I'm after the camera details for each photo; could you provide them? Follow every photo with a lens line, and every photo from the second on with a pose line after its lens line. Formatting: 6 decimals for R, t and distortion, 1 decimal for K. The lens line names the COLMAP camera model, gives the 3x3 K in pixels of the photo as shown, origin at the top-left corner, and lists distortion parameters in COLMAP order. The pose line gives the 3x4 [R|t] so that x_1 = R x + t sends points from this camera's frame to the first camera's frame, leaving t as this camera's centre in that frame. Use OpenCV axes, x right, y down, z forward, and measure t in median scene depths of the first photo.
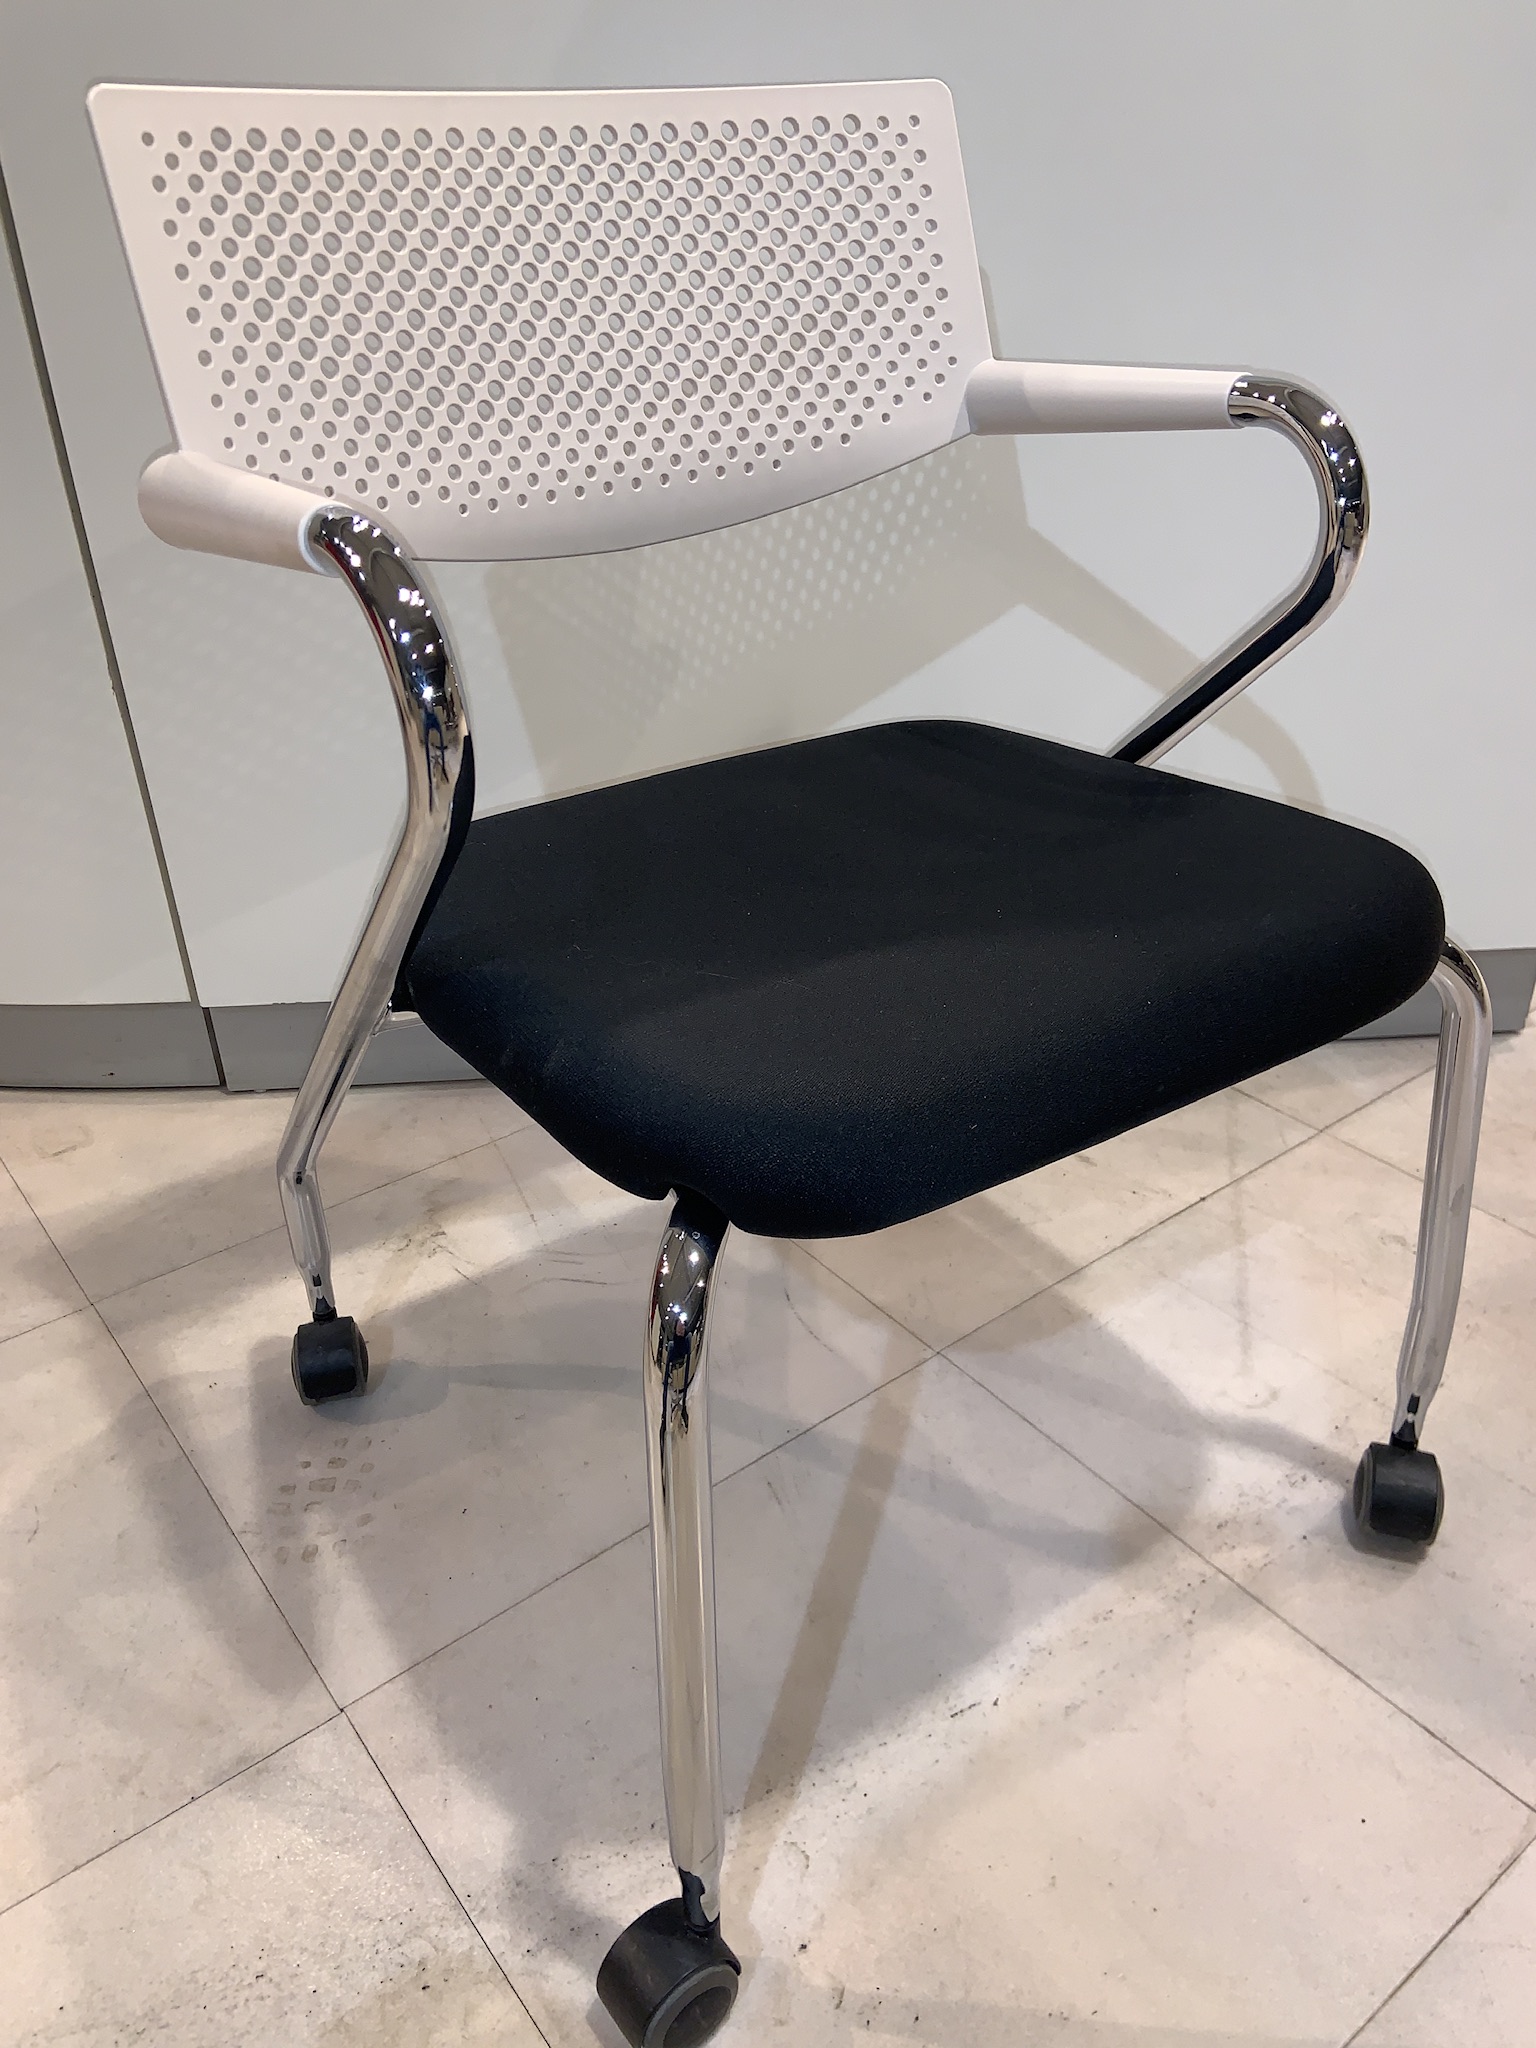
lens RADIAL K [[1550.3, 0, 765.5], [0, 1550.3, 986.5], [0, 0, 1]] dist [0.110513, -0.145767]
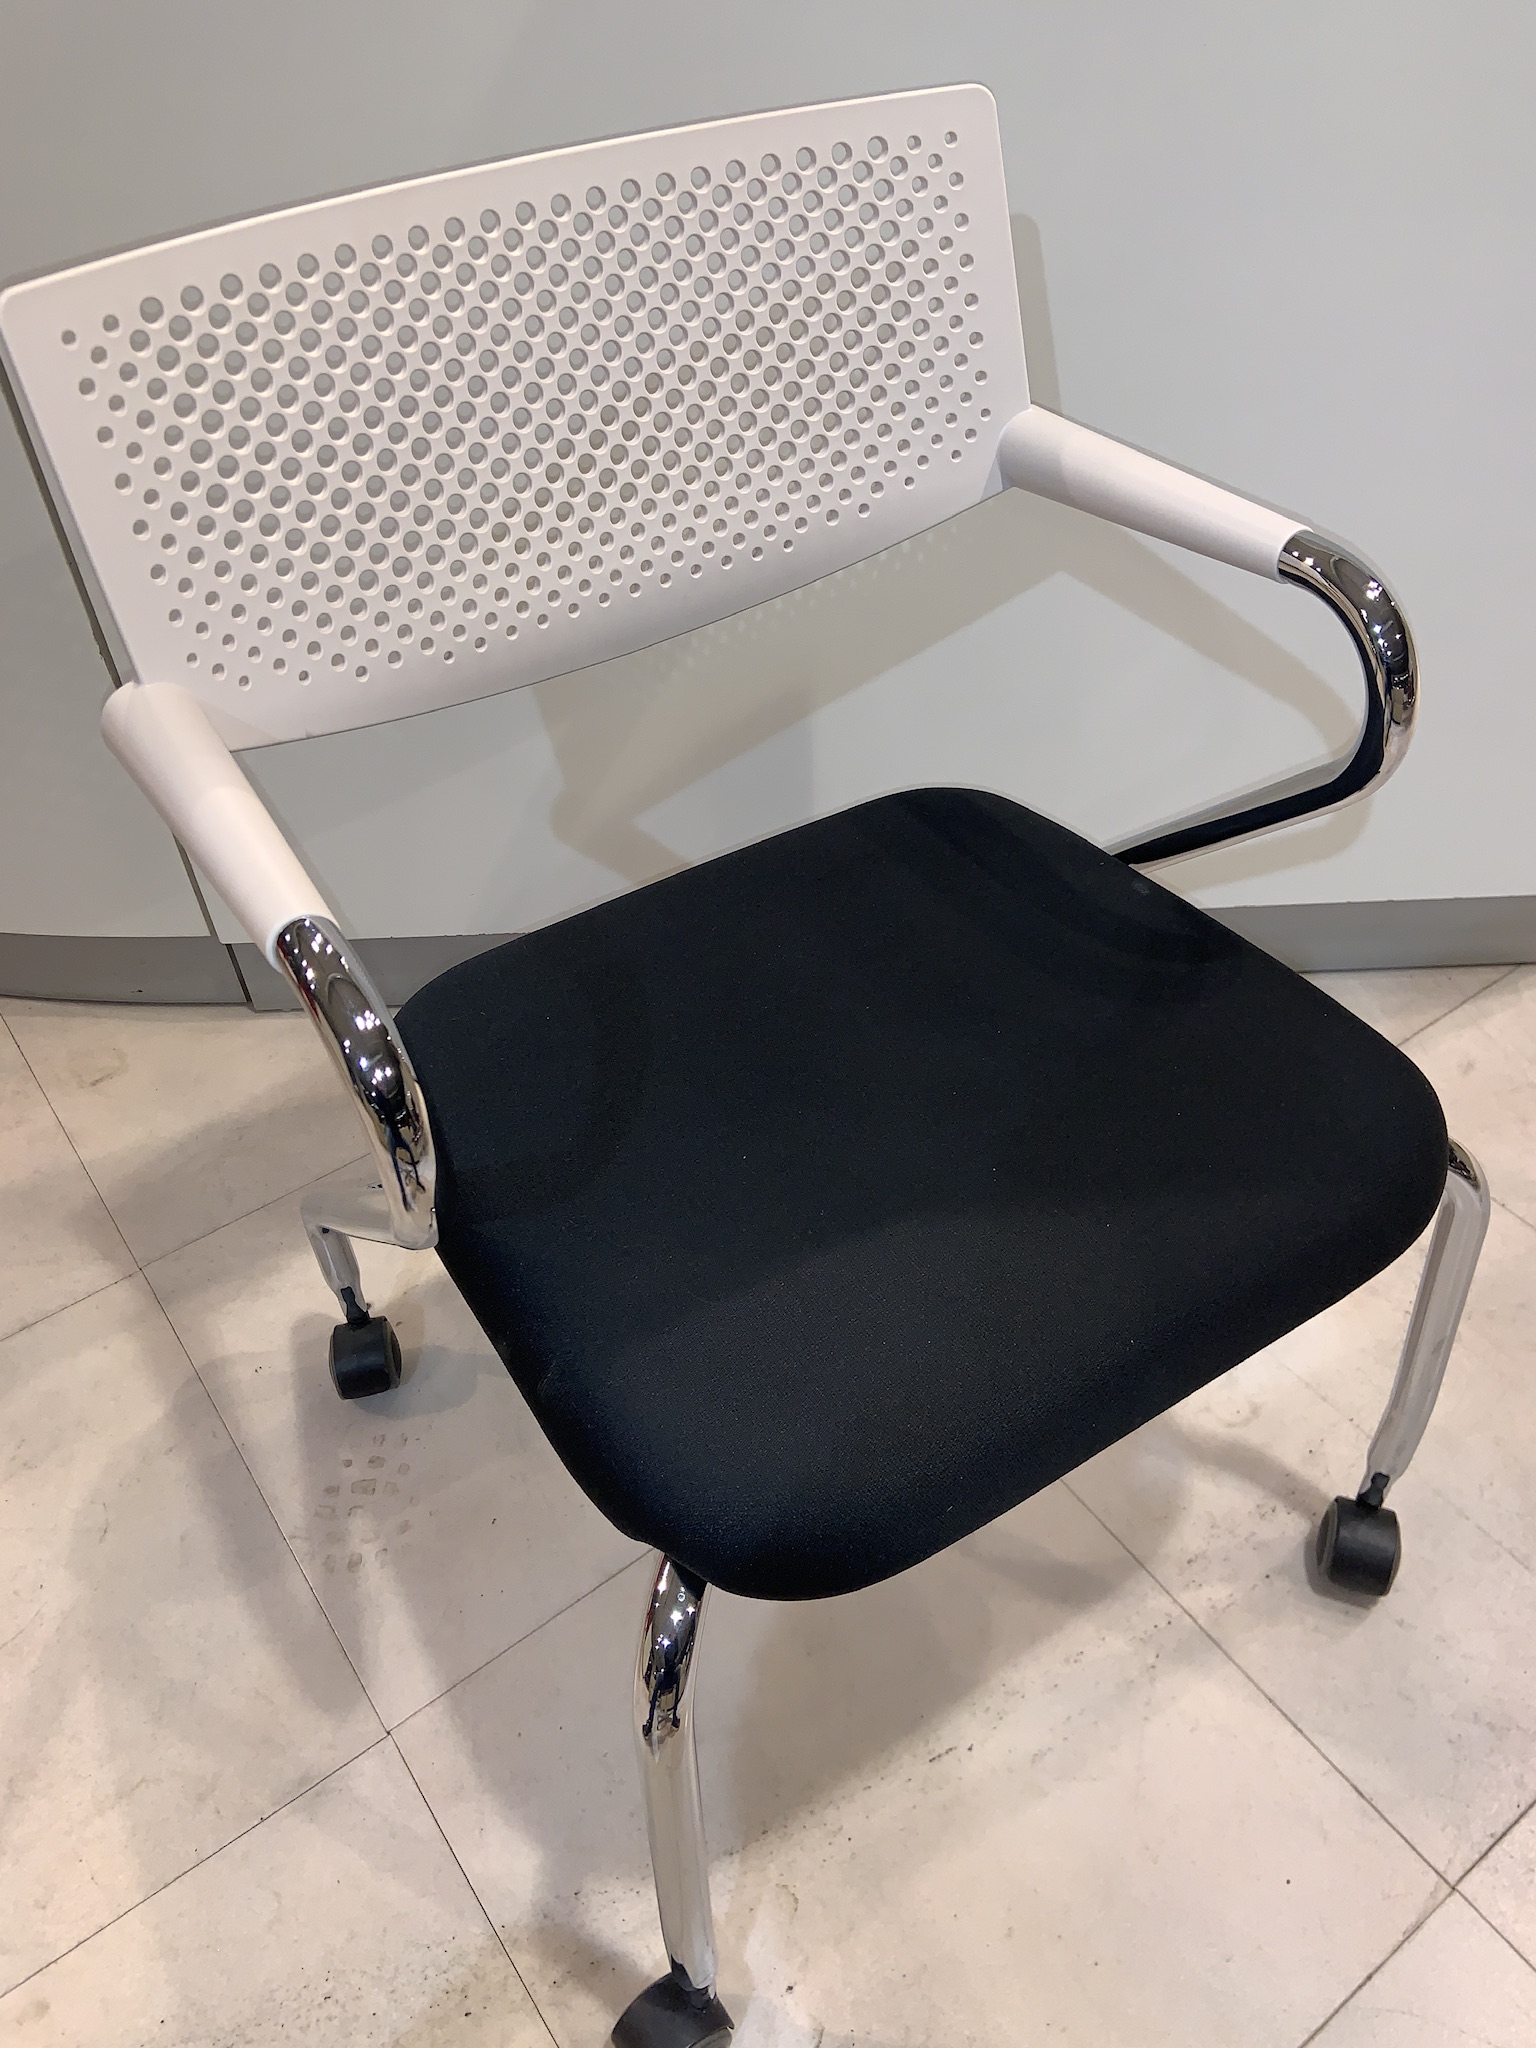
lens RADIAL K [[1550.3, 0, 765.5], [0, 1550.3, 986.5], [0, 0, 1]] dist [0.110513, -0.145767]
pose [[0.999592, 0.012653, -0.025611, 0.021799], [-0.005782, 0.967608, 0.252392, -0.328997], [0.027975, -0.252141, 0.967286, 0.049752]]
